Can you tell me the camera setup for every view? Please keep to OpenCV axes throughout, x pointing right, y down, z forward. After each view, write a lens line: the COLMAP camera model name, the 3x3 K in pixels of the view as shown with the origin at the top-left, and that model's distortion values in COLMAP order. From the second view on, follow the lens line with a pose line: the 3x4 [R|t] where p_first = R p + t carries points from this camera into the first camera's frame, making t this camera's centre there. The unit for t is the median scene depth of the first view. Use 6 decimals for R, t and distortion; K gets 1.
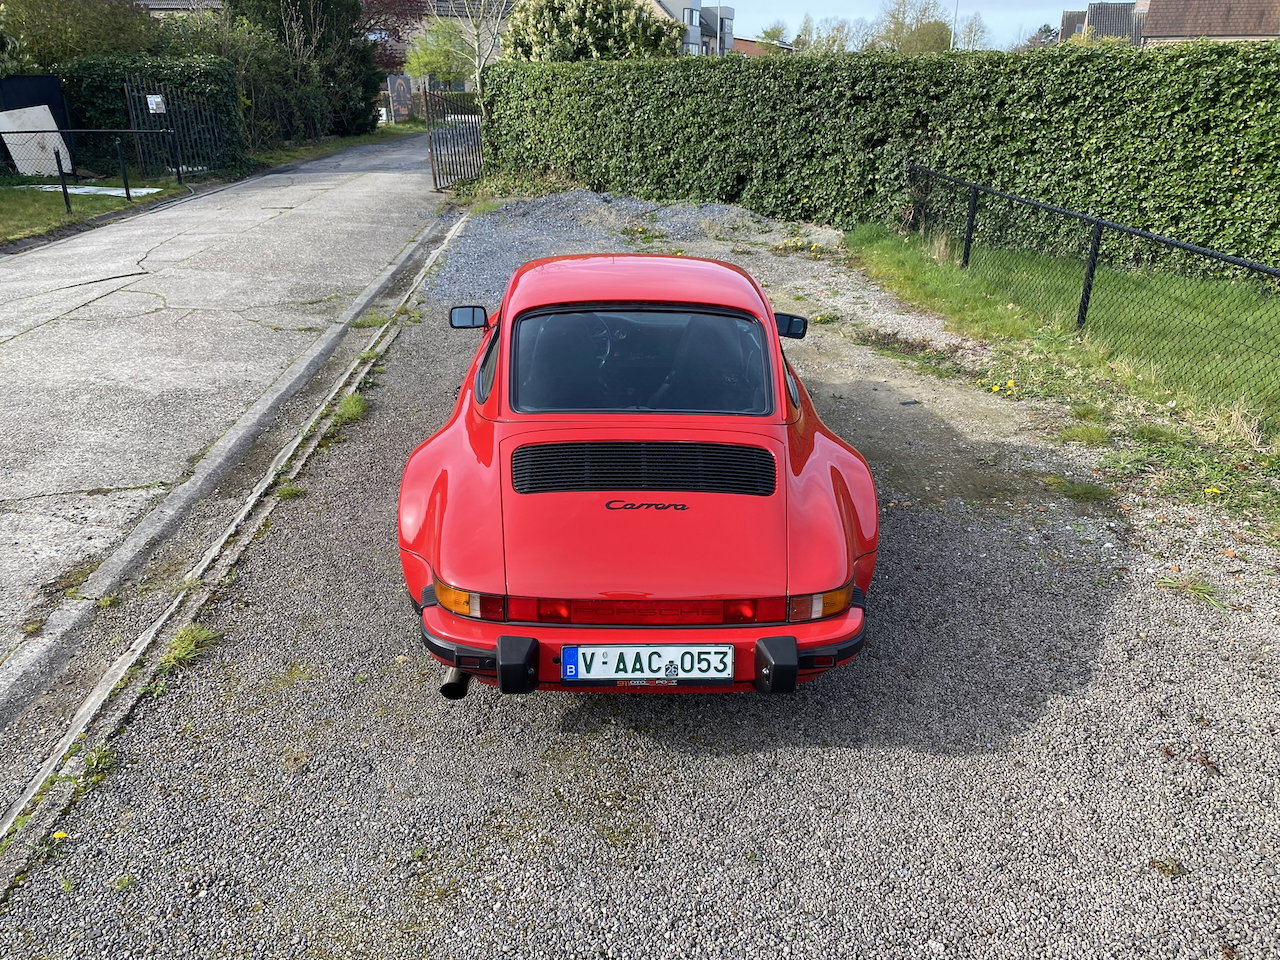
lens RADIAL K [[989.8, 0, 621.4], [0, 989.8, 478.8], [0, 0, 1]] dist [0.011423, -0.004177]
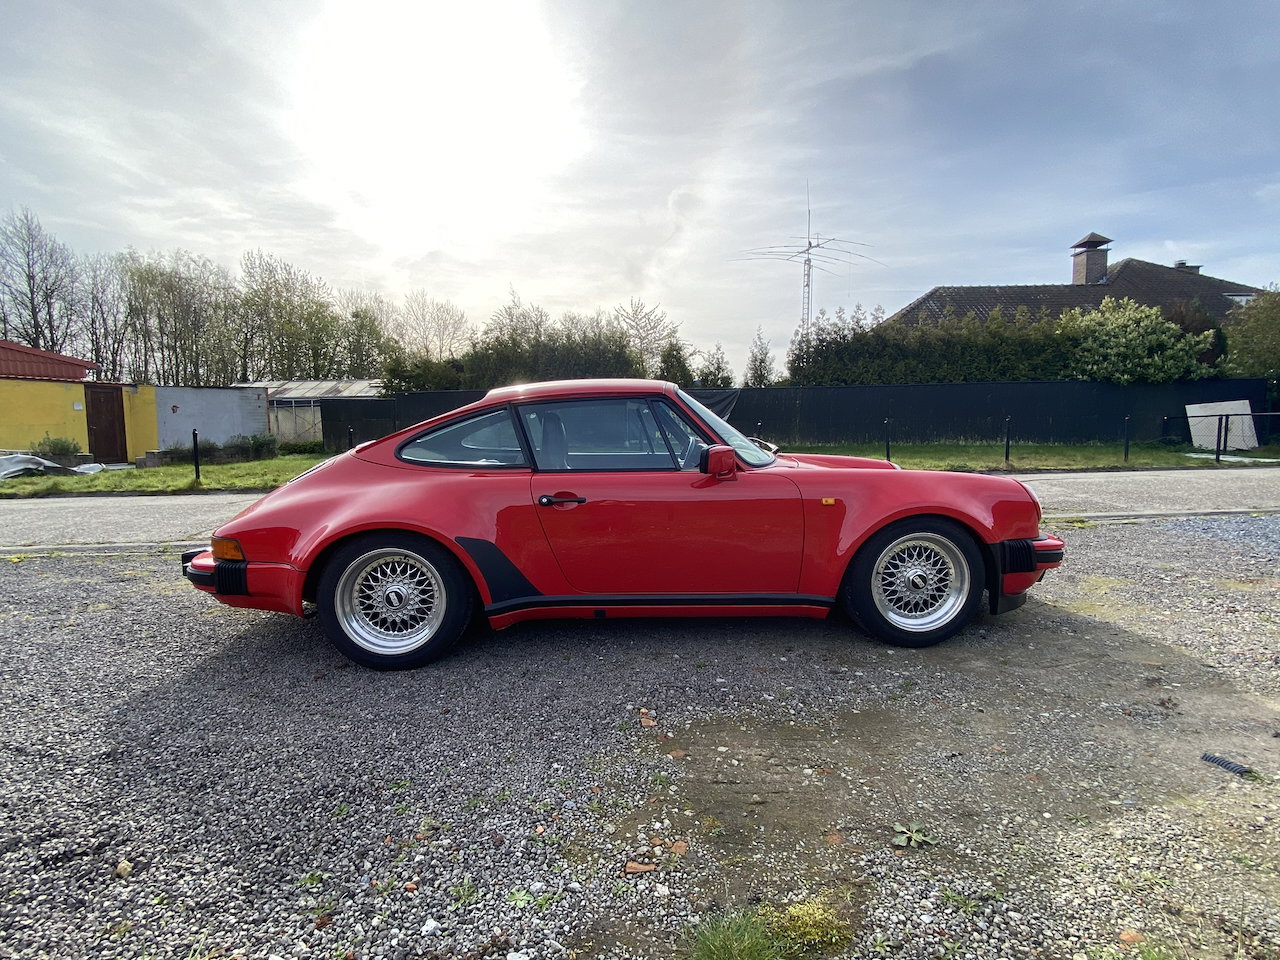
lens RADIAL K [[610.3, 0, 640.0], [0, 610.3, 480.0], [0, 0, 1]] dist [0.001449, -0.011694]
pose [[0.051695, 0.077246, -0.995671, 0.372746], [-0.354082, 0.933651, 0.054051, -0.082318], [0.933785, 0.349755, 0.075616, 0.497512]]
